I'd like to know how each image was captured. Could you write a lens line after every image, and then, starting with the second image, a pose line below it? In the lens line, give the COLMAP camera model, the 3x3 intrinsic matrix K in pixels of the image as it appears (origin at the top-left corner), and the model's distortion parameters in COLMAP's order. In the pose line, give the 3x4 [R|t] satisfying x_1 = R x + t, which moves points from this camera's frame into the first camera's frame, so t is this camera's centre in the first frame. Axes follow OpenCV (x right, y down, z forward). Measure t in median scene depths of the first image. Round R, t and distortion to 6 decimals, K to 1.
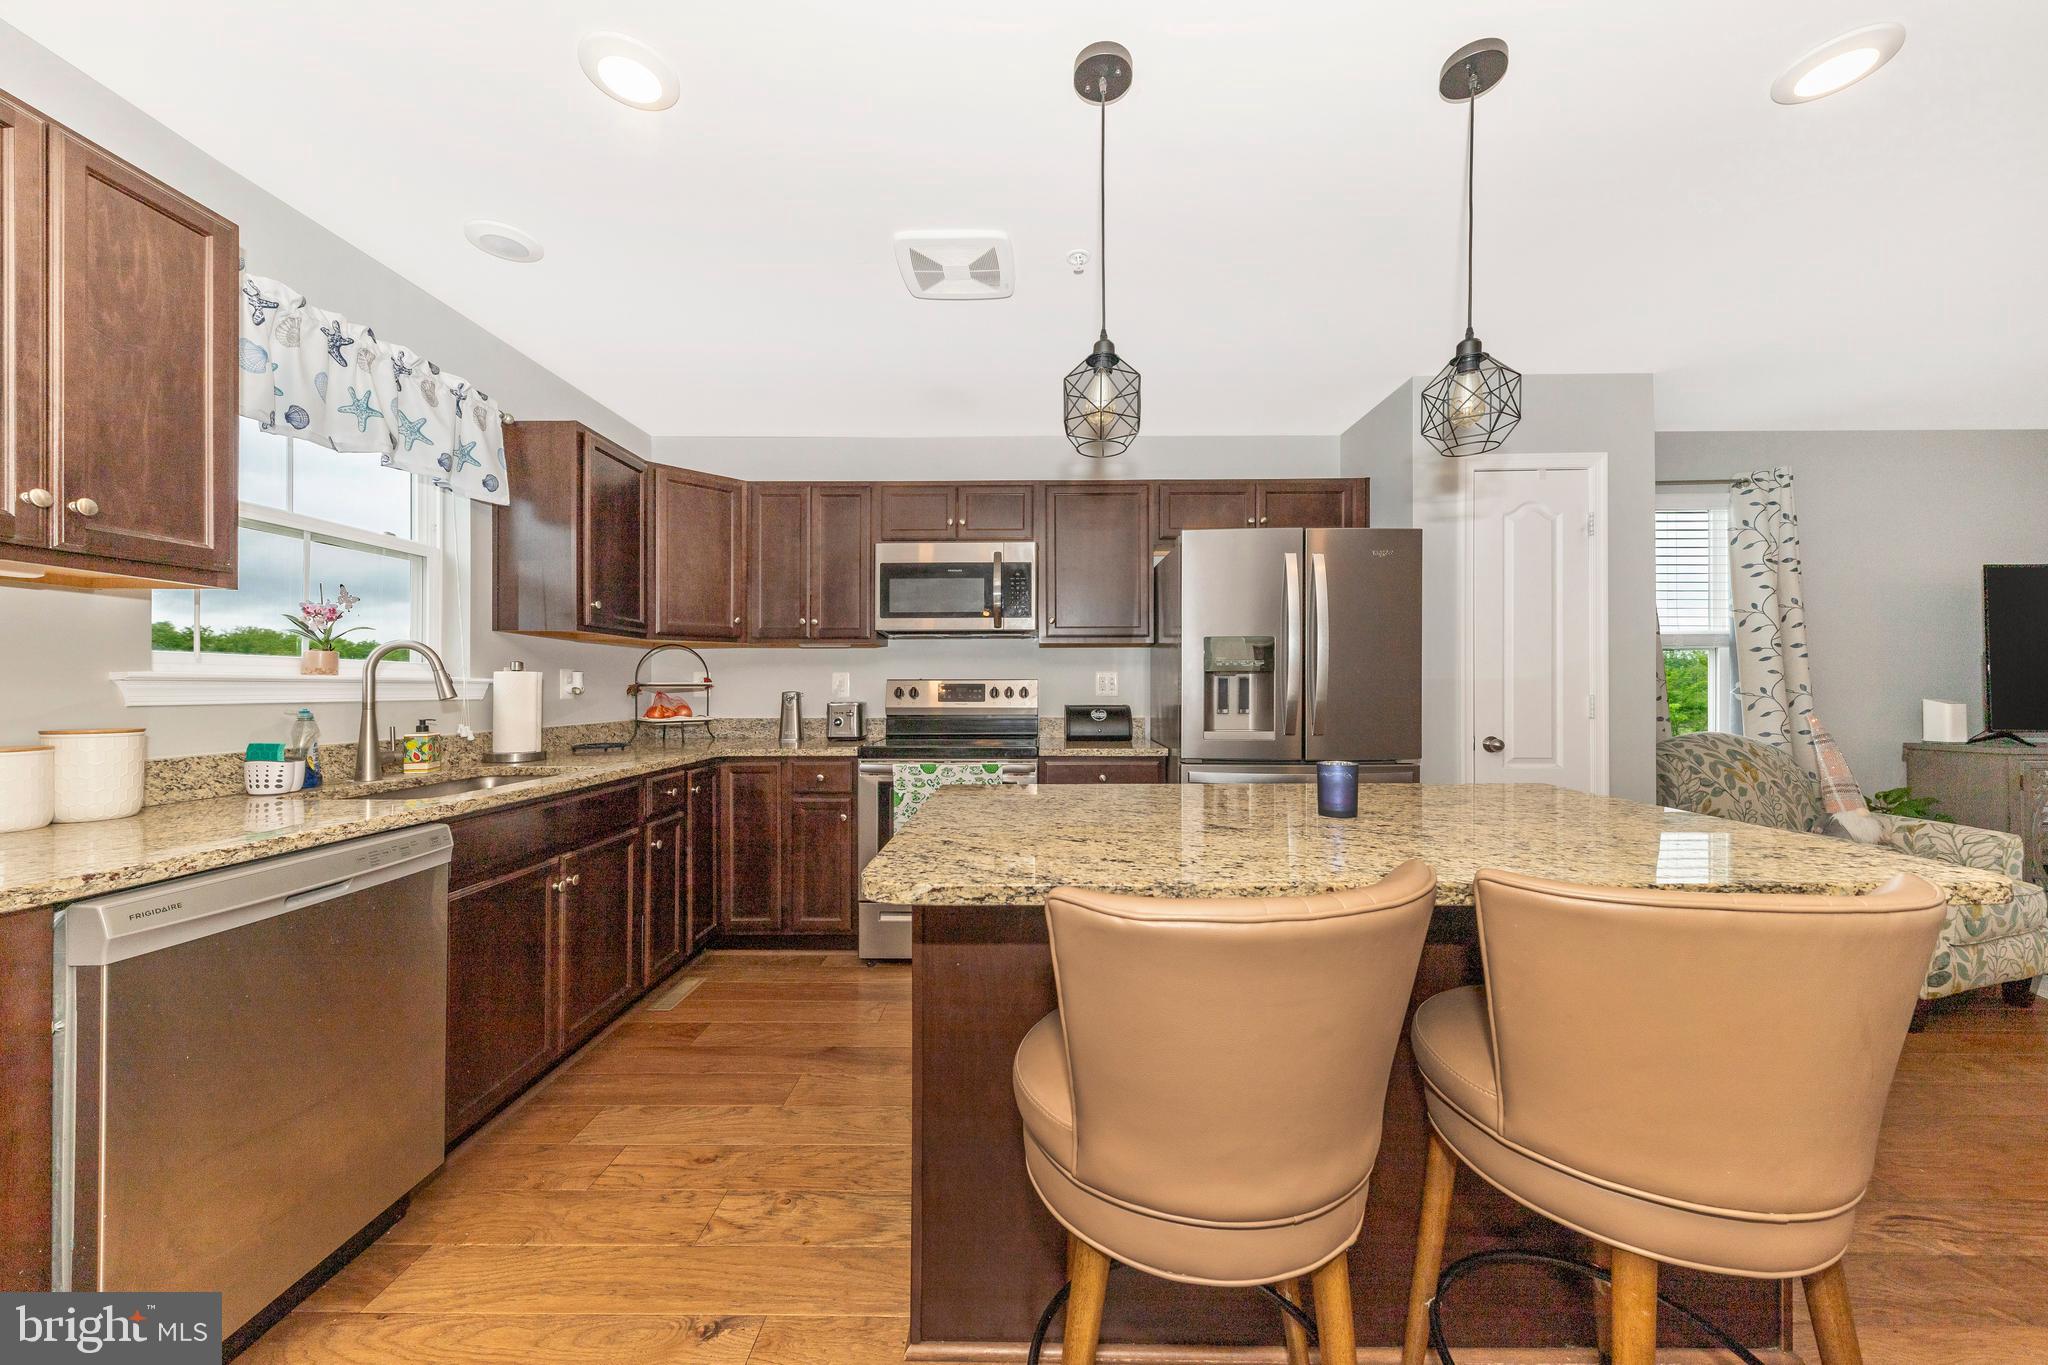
lens RADIAL K [[706.8, 0, 1005.7], [0, 706.8, 690.0], [0, 0, 1]] dist [0.001204, -0.002940]
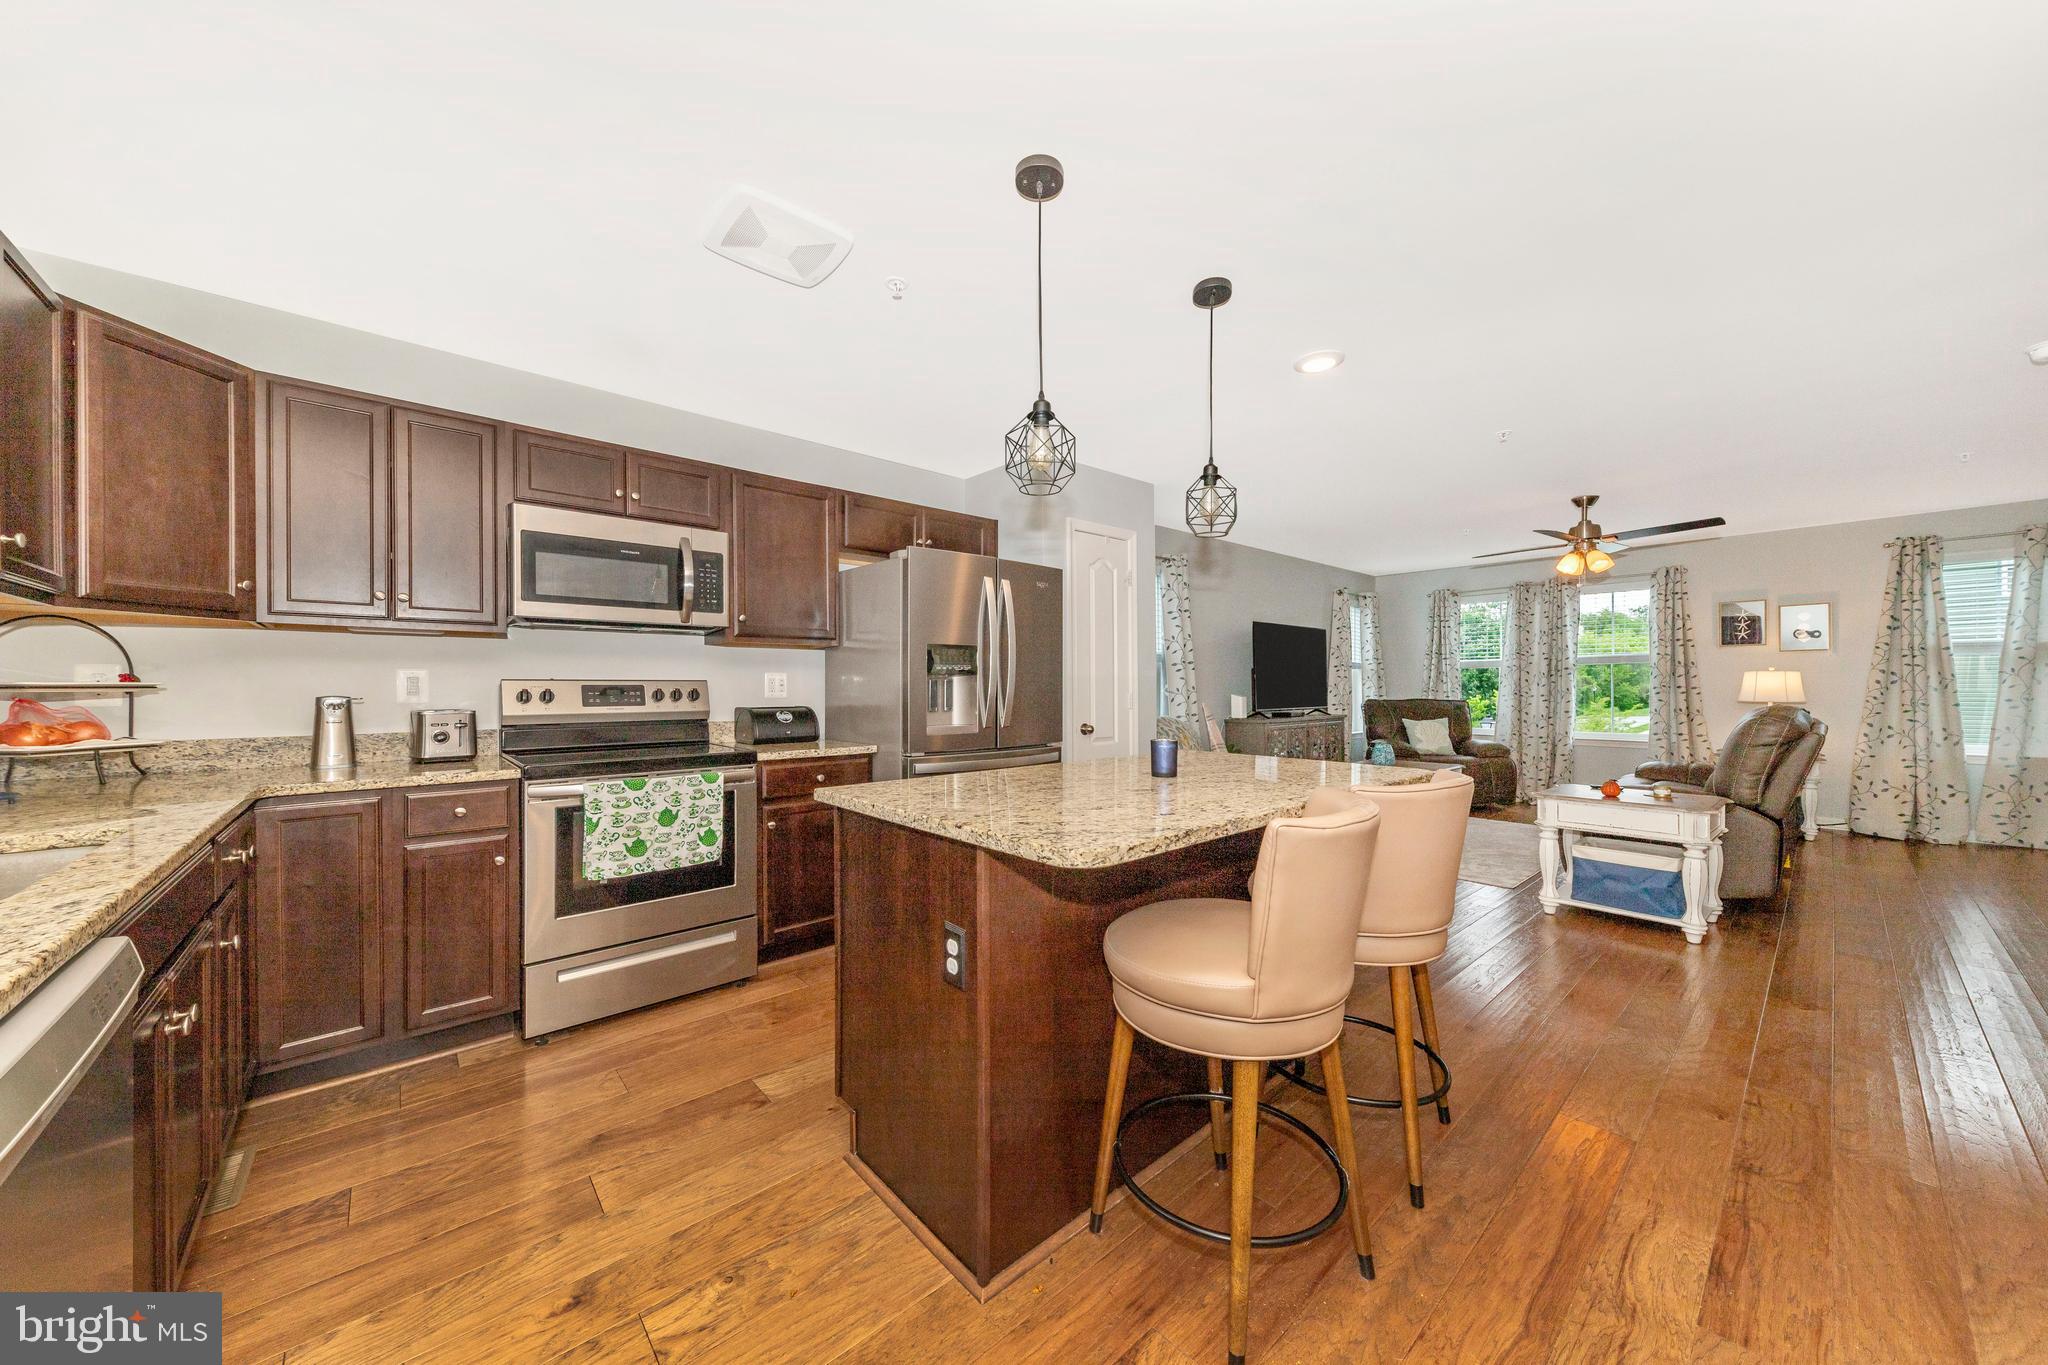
lens RADIAL K [[706.8, 0, 1005.7], [0, 706.8, 690.0], [0, 0, 1]] dist [0.001204, -0.002940]
pose [[0.738166, -0.003280, 0.674611, -0.331612], [0.005828, 0.999982, -0.001515, 0.001390], [-0.674594, 0.005050, 0.738172, 0.069922]]
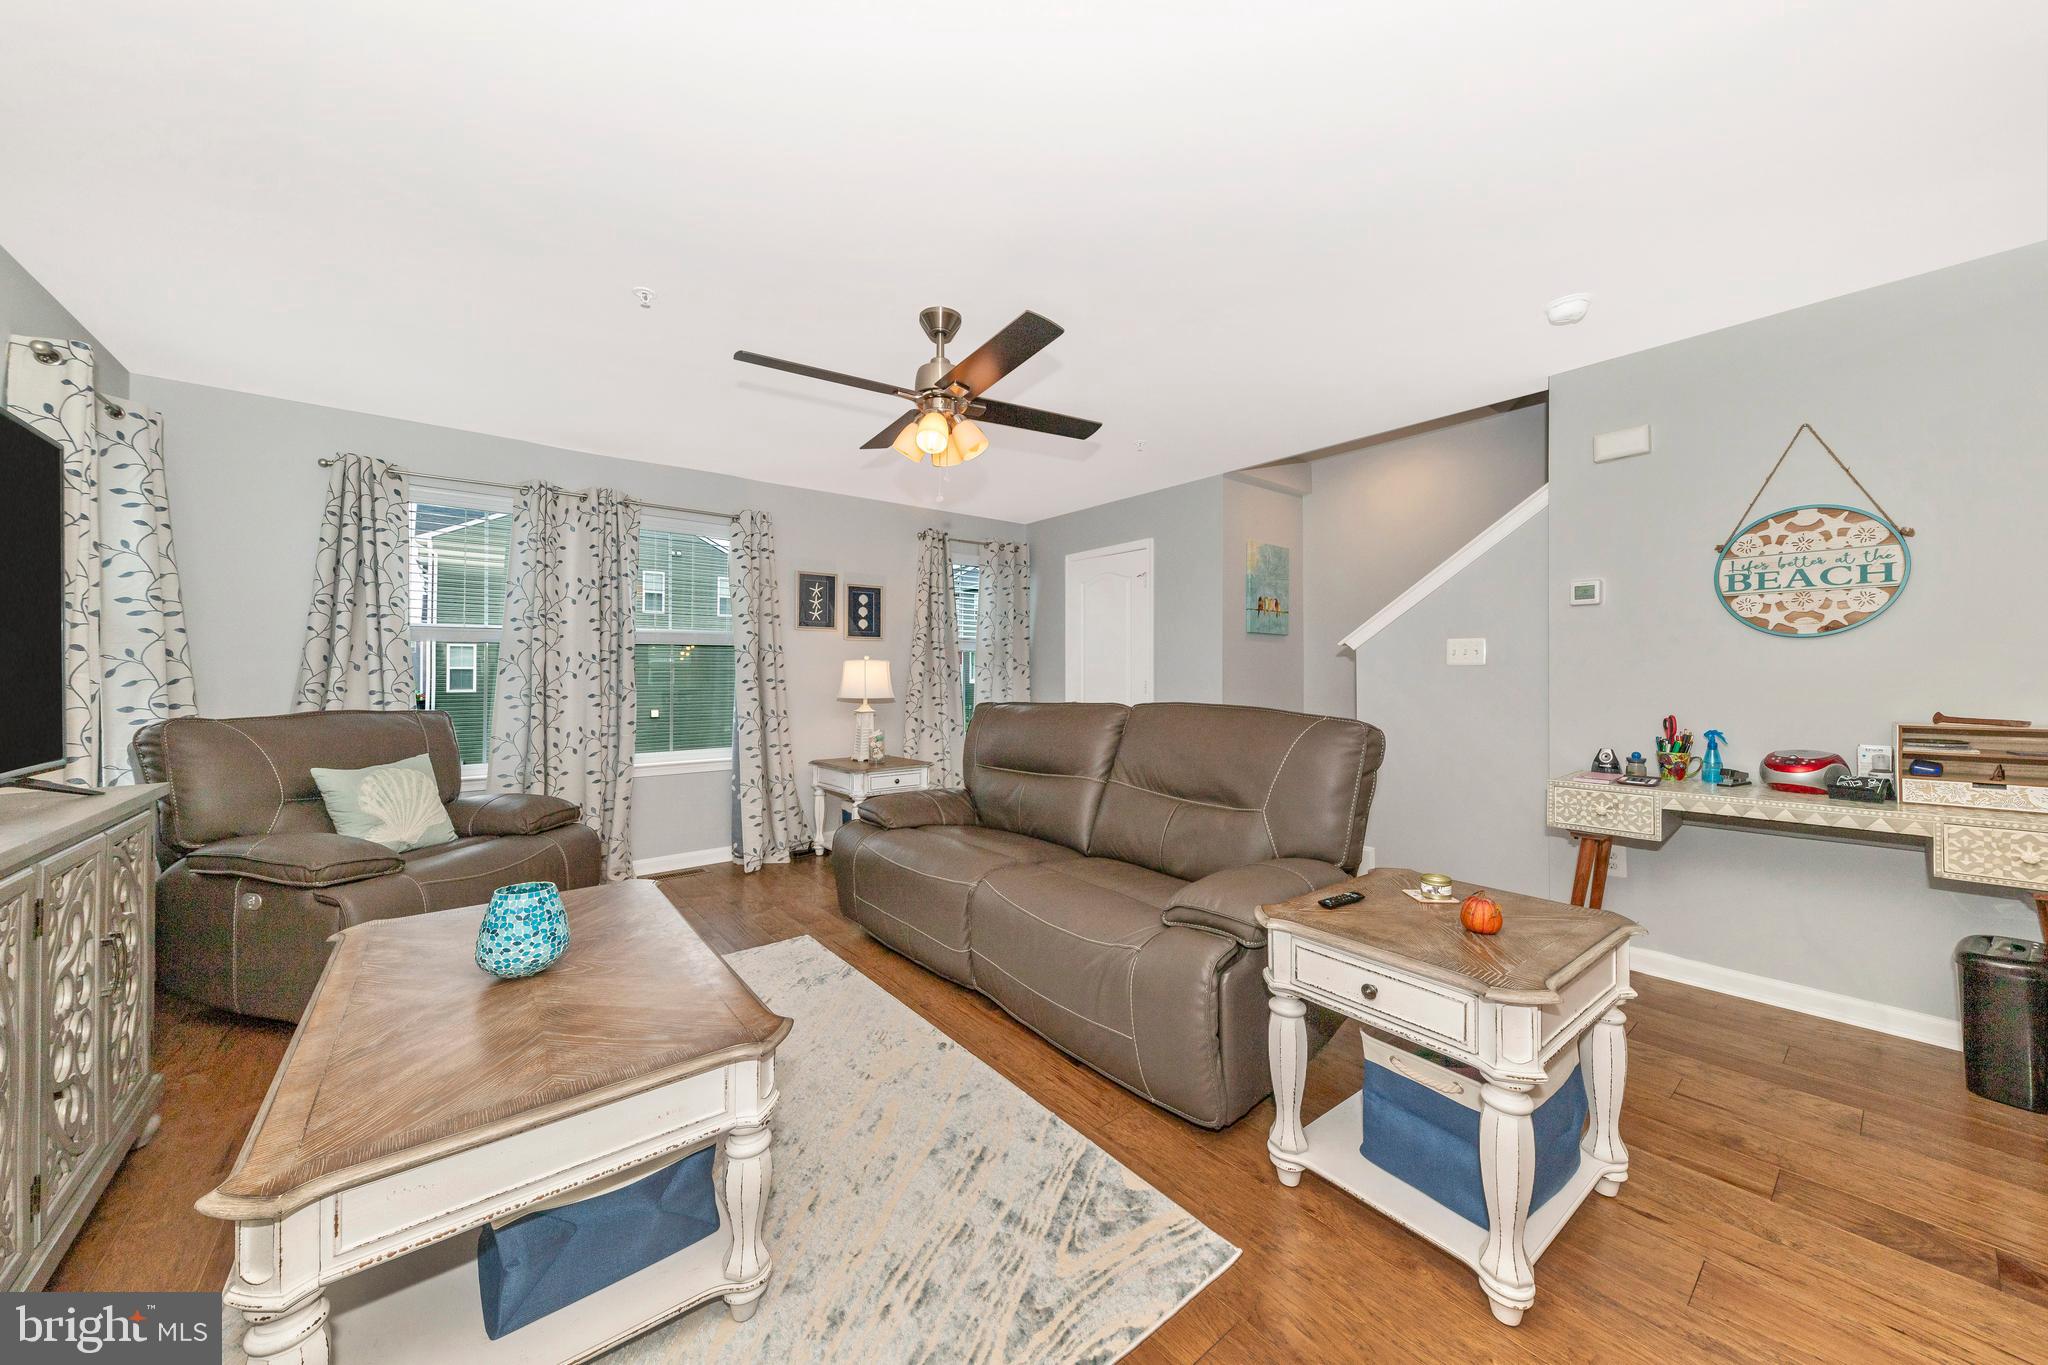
lens RADIAL K [[712.6, 0, 1036.1], [0, 712.6, 674.8], [0, 0, 1]] dist [0.001562, 0.000009]
pose [[-0.655835, 0.005664, 0.754883, 0.935993], [0.007140, 0.999974, -0.001299, -0.003836], [-0.754870, 0.004538, -0.655858, 0.782508]]
